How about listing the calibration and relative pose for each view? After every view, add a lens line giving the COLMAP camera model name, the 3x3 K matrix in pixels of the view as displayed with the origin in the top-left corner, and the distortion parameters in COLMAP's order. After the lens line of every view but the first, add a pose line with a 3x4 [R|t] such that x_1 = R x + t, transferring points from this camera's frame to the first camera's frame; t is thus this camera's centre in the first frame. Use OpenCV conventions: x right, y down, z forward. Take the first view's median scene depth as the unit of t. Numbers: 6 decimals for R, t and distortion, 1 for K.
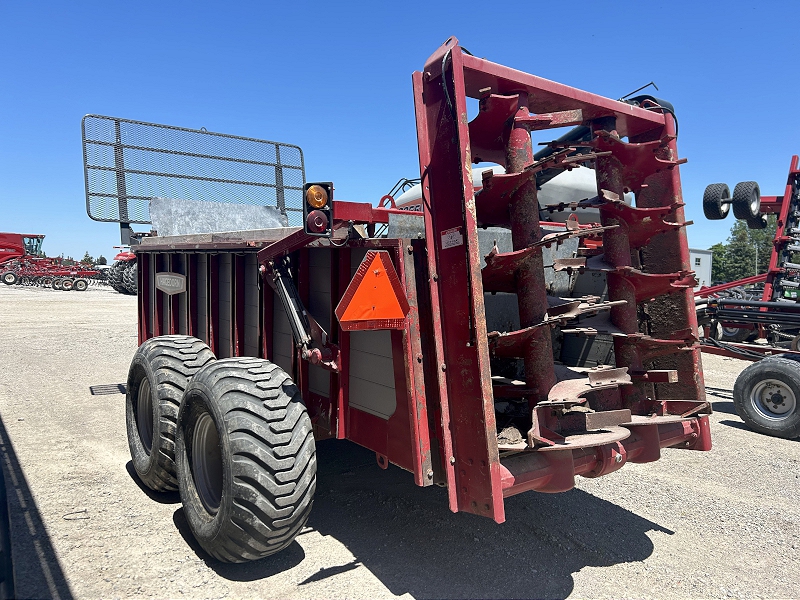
lens RADIAL K [[600.7, 0, 395.3], [0, 600.7, 300.2], [0, 0, 1]] dist [0.073910, -0.002413]
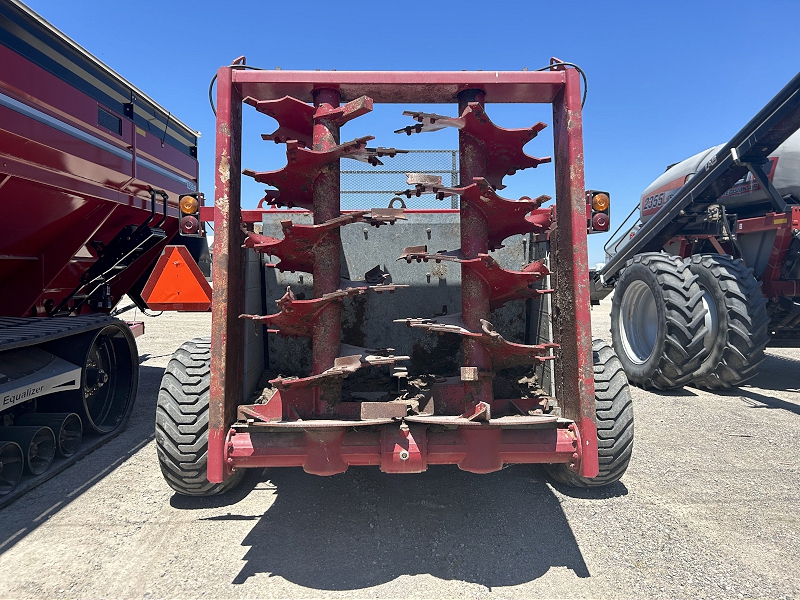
lens RADIAL K [[600.7, 0, 400.6], [0, 600.7, 298.1], [0, 0, 1]] dist [0.073910, -0.002413]
pose [[0.809775, 0.006200, -0.586708, 0.920827], [-0.012953, 0.999889, -0.007311, 0.023167], [0.586598, 0.013521, 0.809766, 0.235942]]
